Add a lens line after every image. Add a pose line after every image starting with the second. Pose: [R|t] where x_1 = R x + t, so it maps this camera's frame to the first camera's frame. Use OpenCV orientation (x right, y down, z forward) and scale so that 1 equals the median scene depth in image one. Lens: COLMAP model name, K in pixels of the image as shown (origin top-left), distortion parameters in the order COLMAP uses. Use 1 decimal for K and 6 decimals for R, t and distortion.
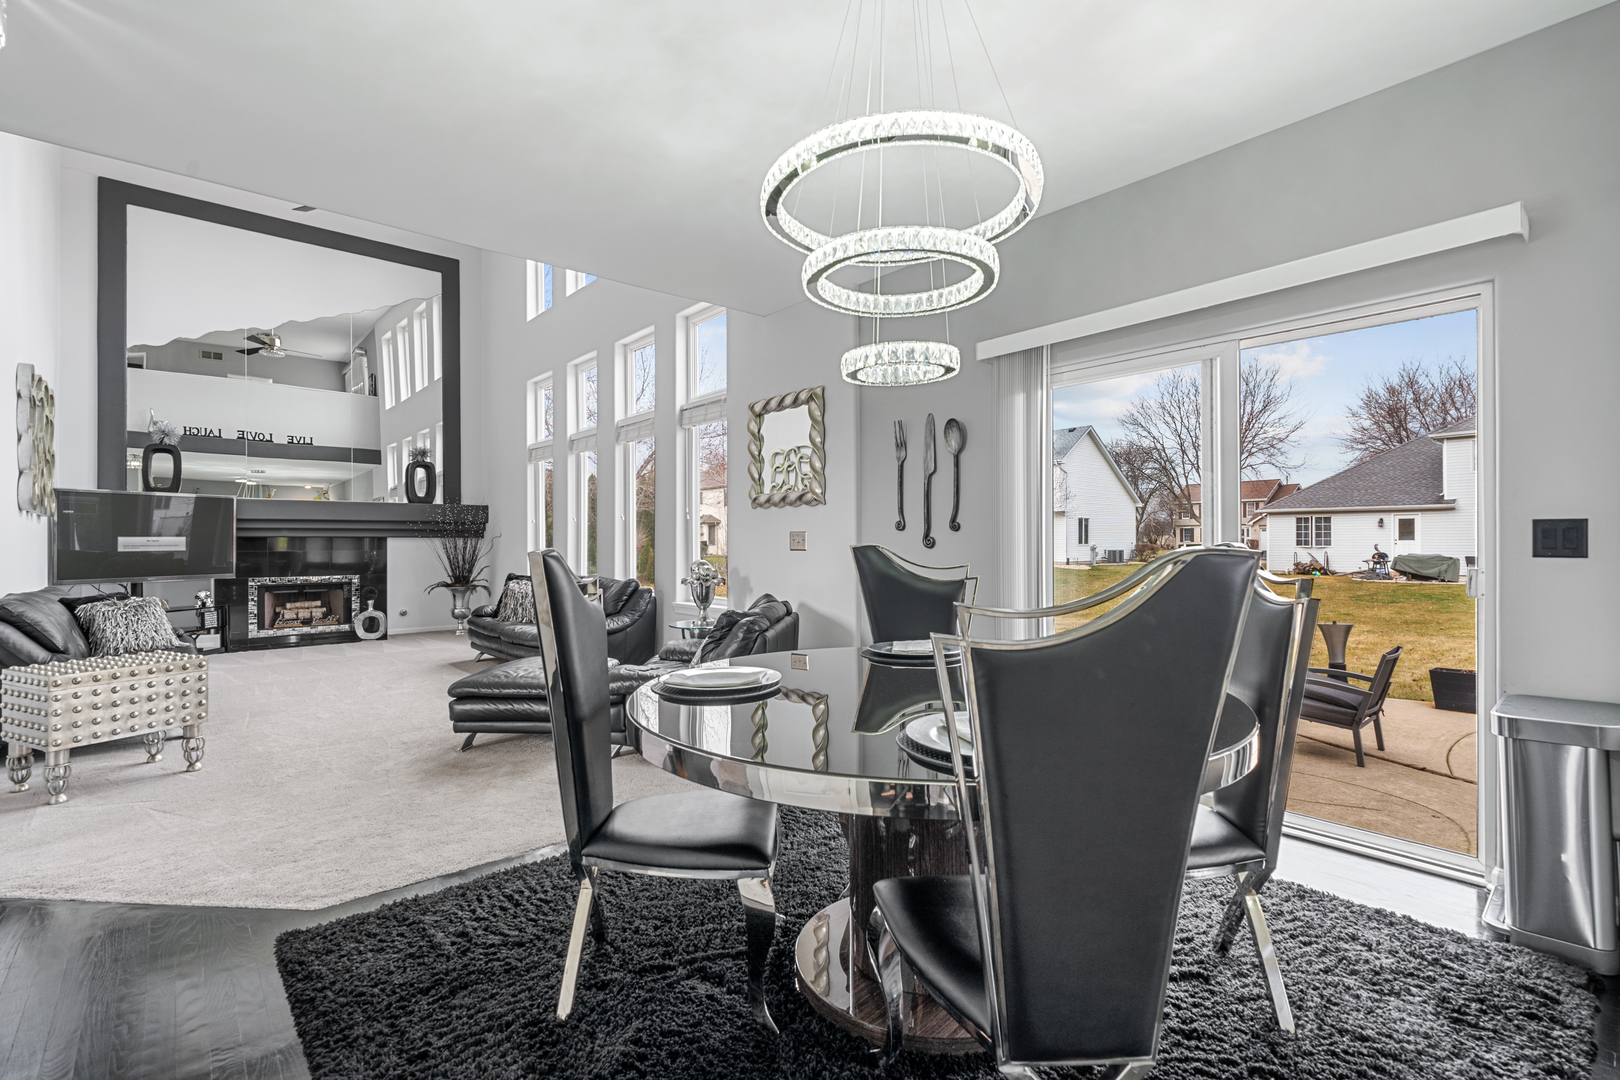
lens RADIAL K [[741.3, 0, 795.1], [0, 741.3, 535.0], [0, 0, 1]] dist [-0.002579, -0.001328]
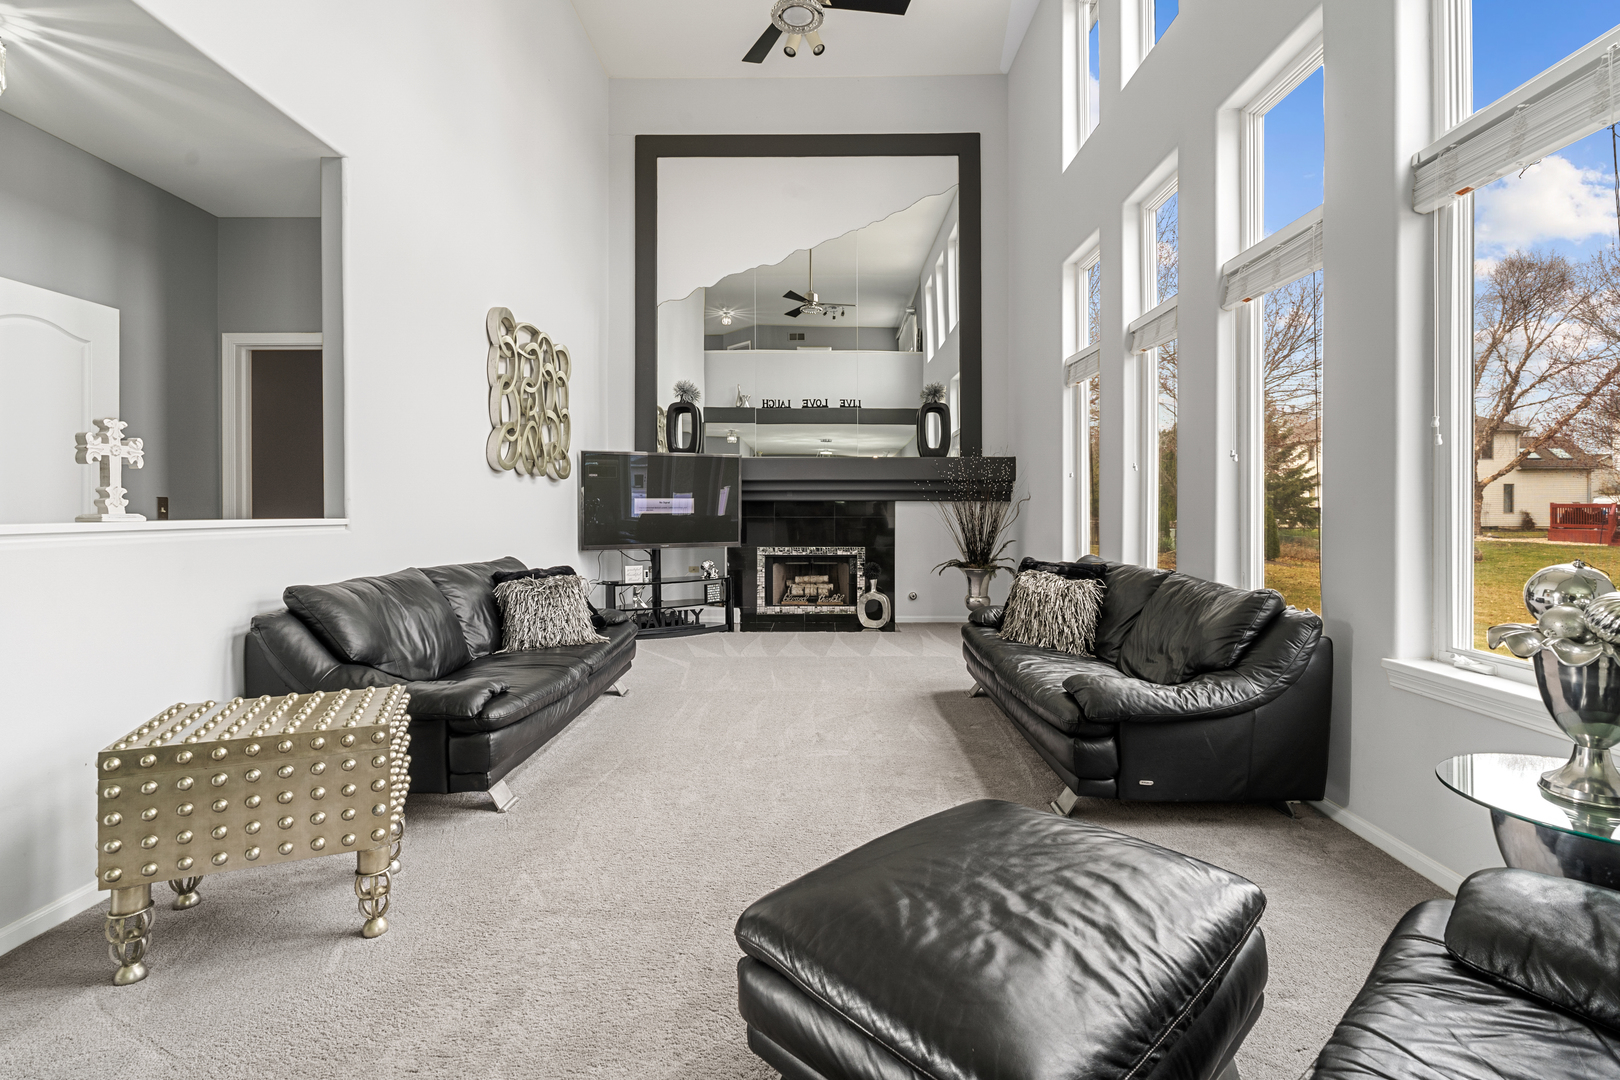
lens RADIAL K [[741.3, 0, 828.0], [0, 741.3, 516.4], [0, 0, 1]] dist [-0.002579, -0.001328]
pose [[0.769967, 0.009766, -0.638009, -0.098625], [0.002728, 0.999823, 0.018596, 0.004765], [0.638078, -0.016059, 0.769804, 0.350486]]
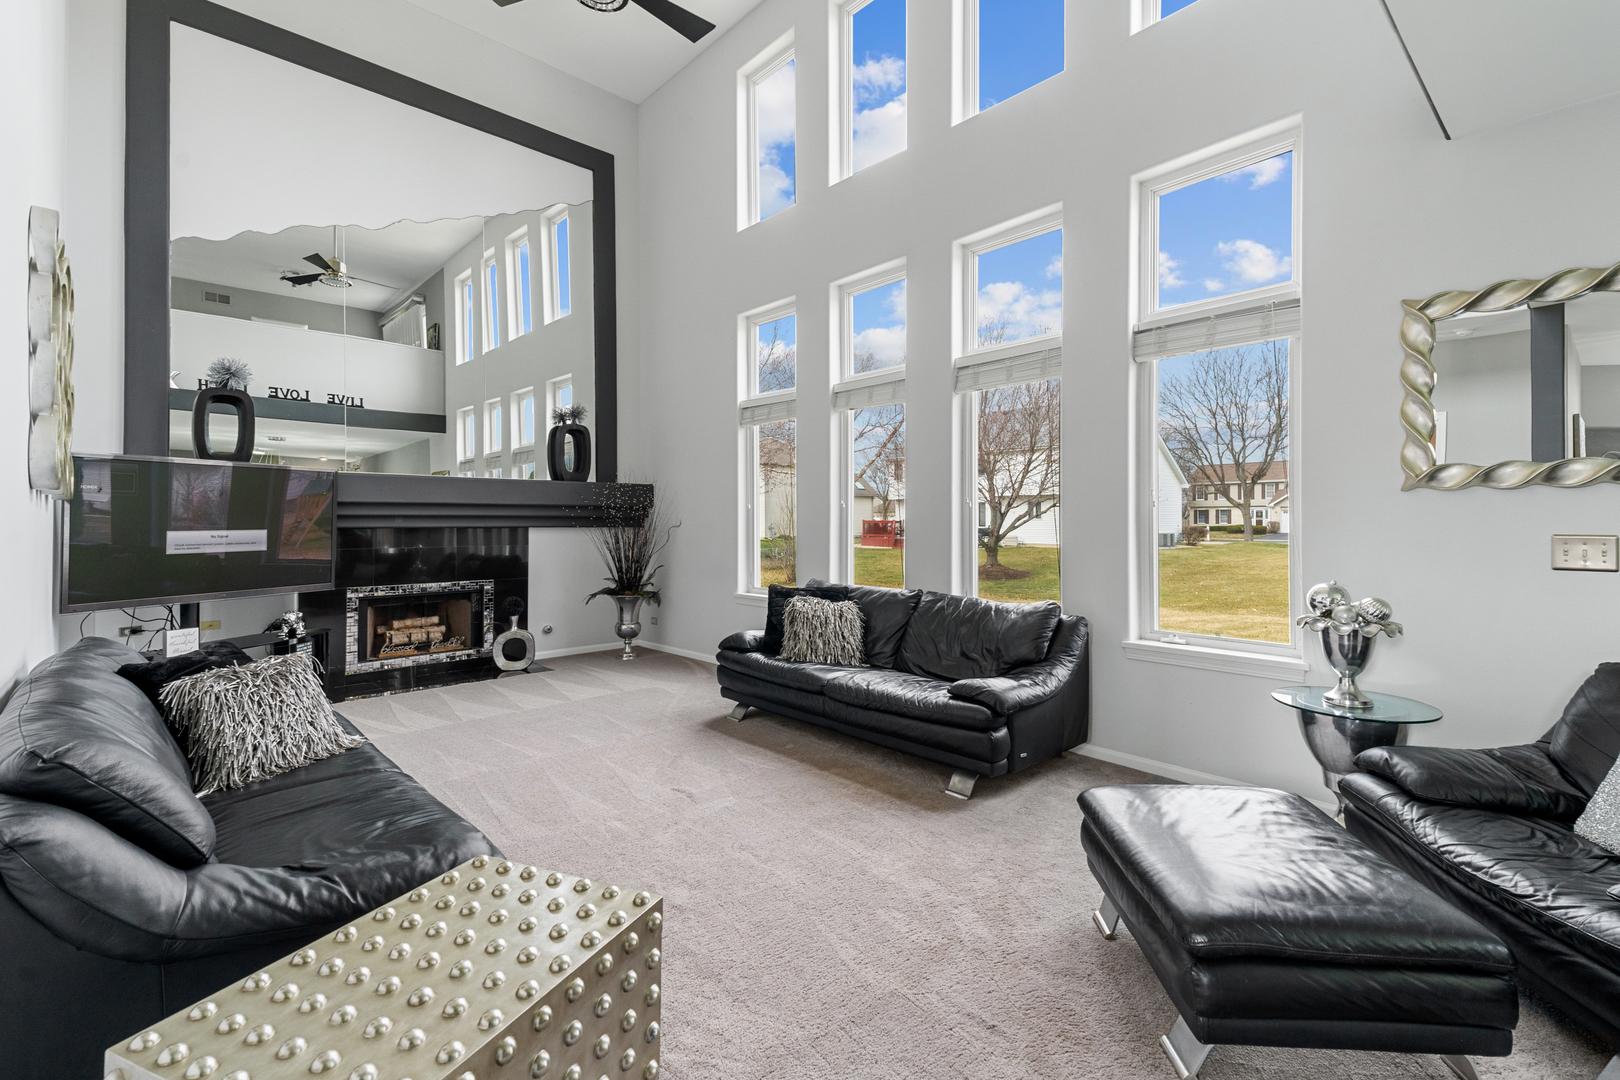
lens RADIAL K [[741.3, 0, 827.2], [0, 741.3, 514.4], [0, 0, 1]] dist [-0.002579, -0.001328]
pose [[0.998551, 0.001996, 0.053786, -0.310181], [-0.002034, 0.999998, 0.000650, -0.011041], [-0.053784, -0.000758, 0.998552, 0.269440]]
